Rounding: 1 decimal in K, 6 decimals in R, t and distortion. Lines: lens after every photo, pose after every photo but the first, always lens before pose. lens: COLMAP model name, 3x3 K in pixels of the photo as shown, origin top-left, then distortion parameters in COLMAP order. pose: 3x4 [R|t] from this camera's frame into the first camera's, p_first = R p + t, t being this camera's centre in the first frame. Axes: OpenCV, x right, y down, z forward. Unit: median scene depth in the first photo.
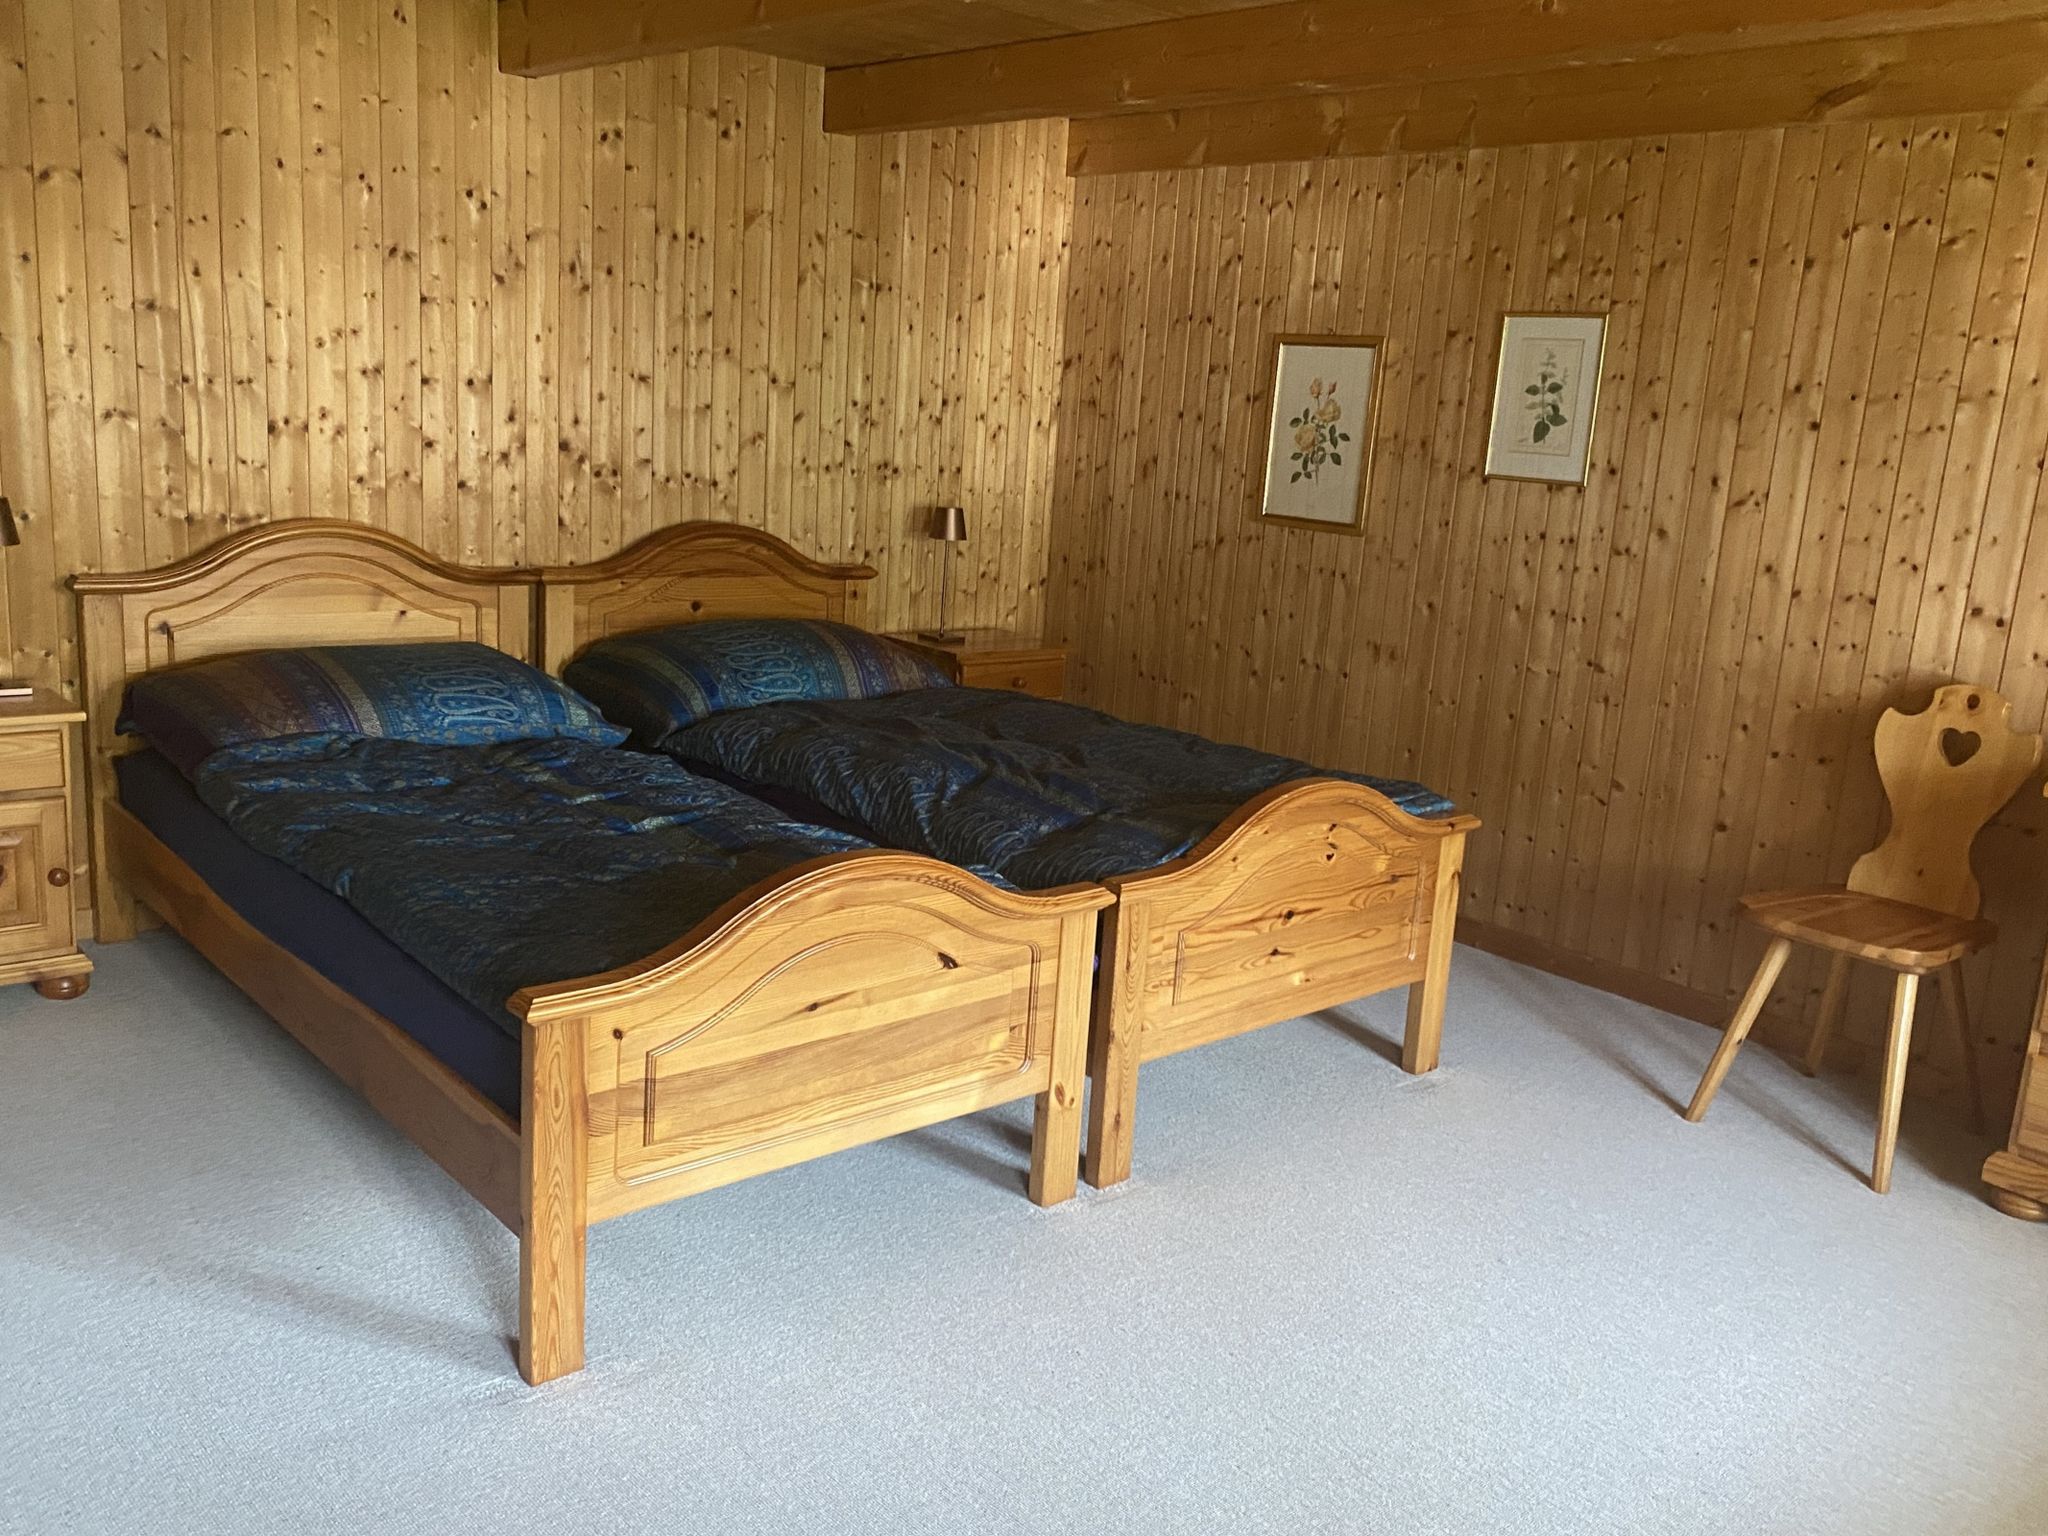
lens RADIAL K [[1741.3, 0, 1024.0], [0, 1741.3, 768.0], [0, 0, 1]] dist [0.000195, 0.009281]
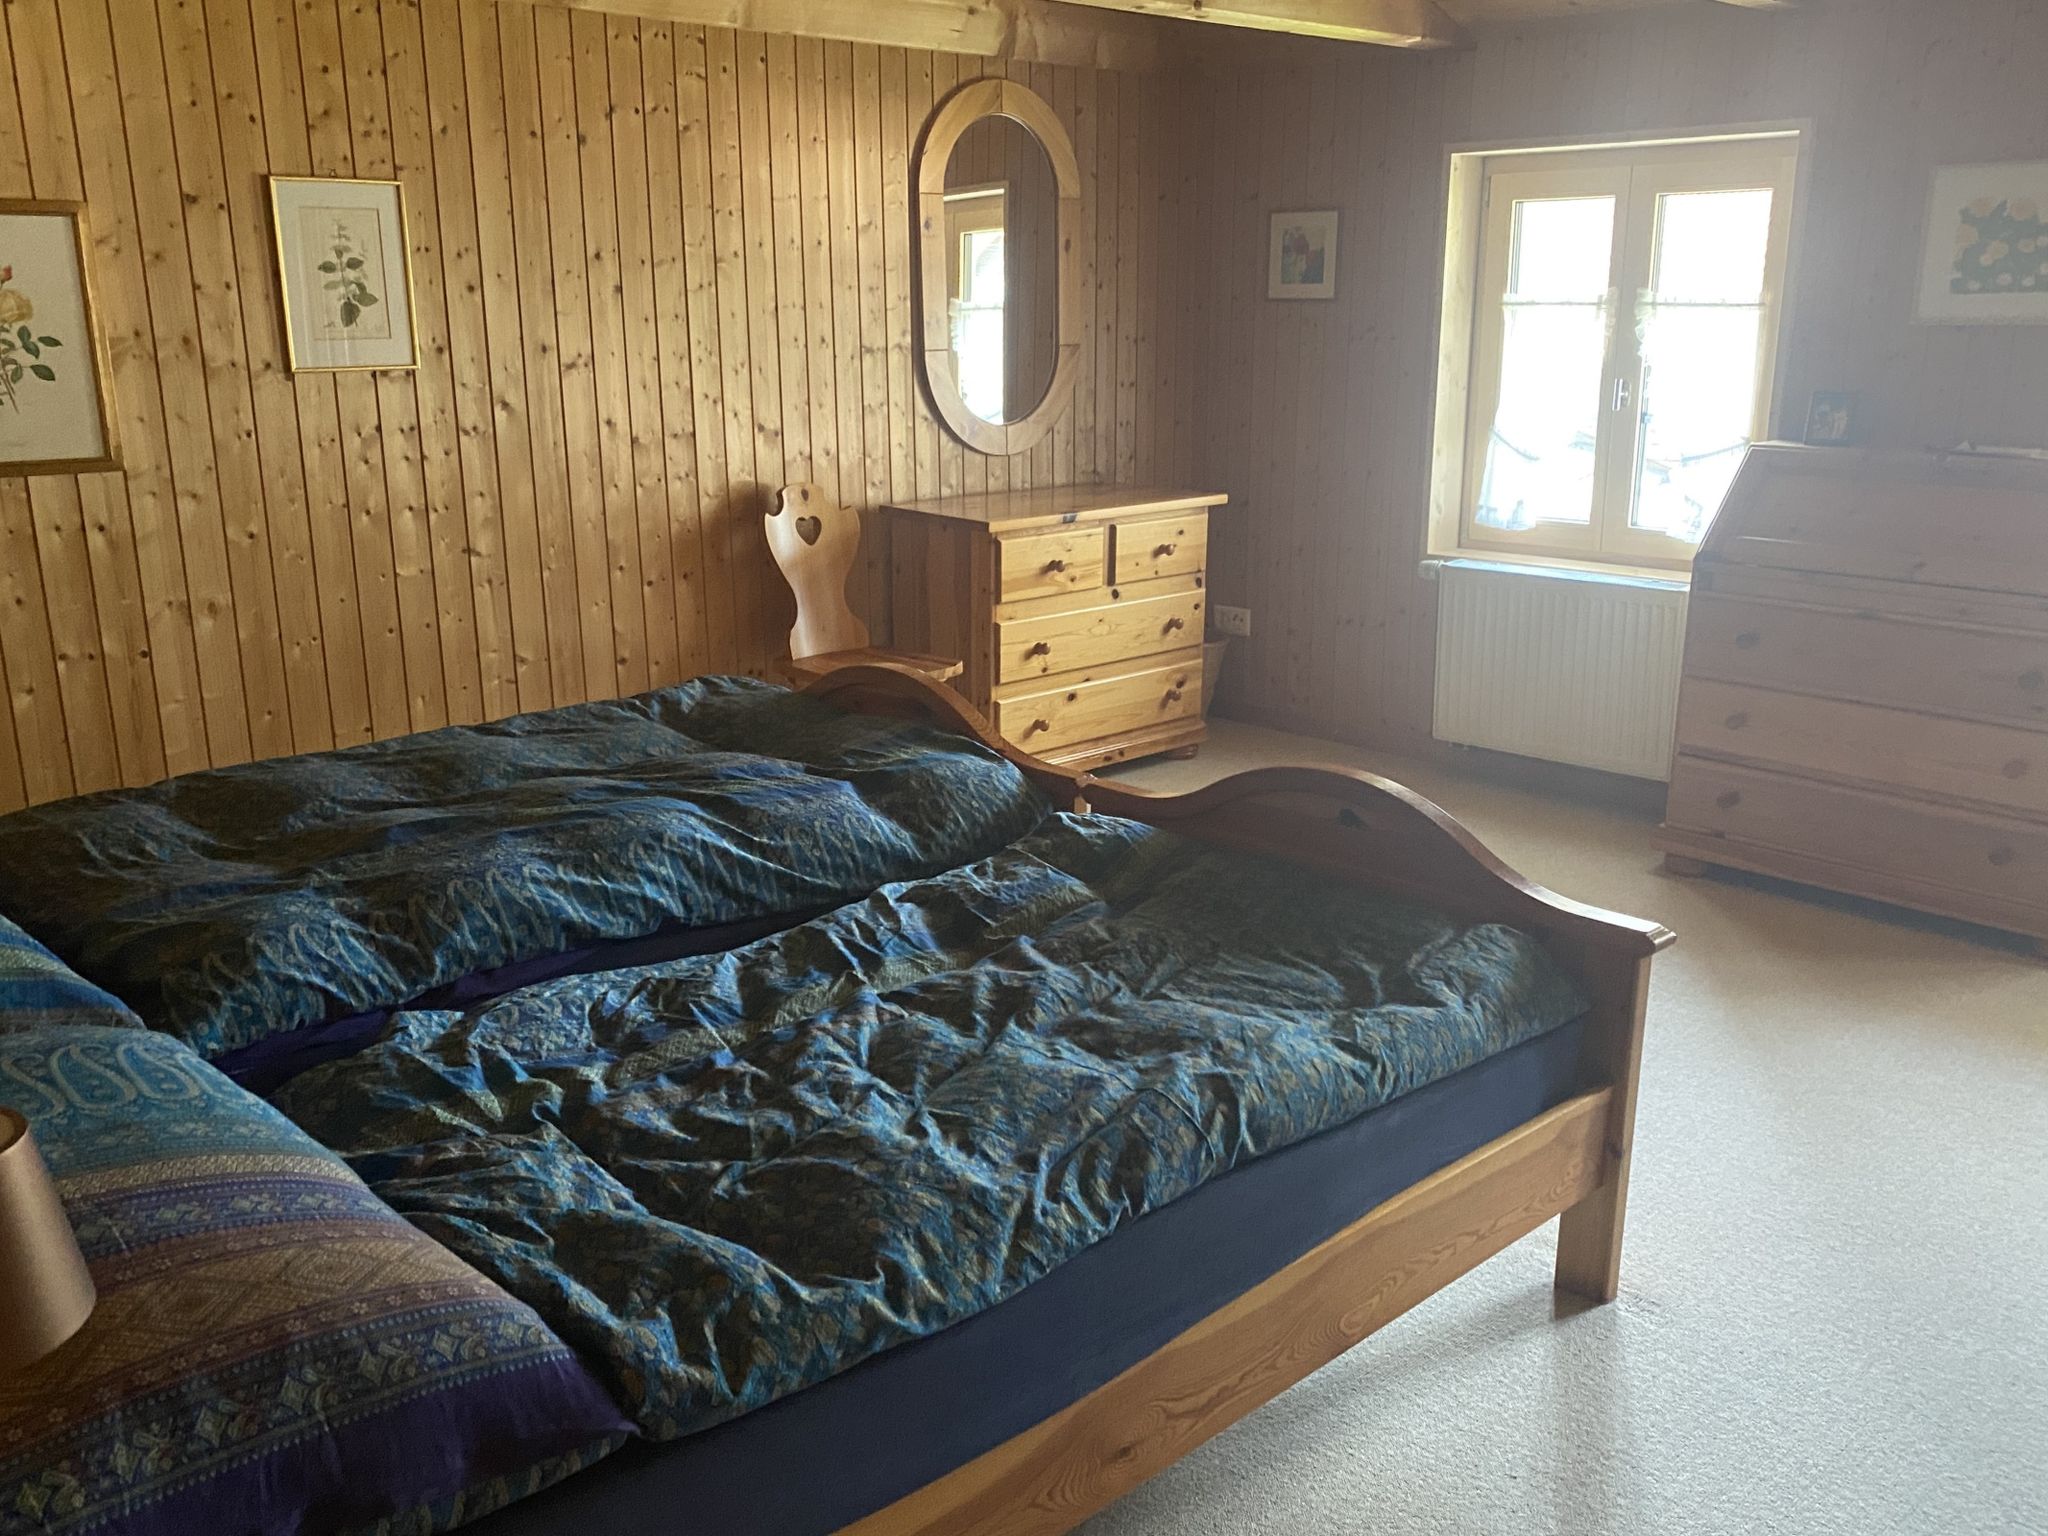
lens RADIAL K [[1741.3, 0, 1024.0], [0, 1741.3, 768.0], [0, 0, 1]] dist [0.000195, 0.009281]
pose [[-0.007385, -0.325030, 0.945675, -0.631598], [0.209602, 0.924189, 0.319282, -0.191620], [-0.977759, 0.200573, 0.061302, 0.657163]]
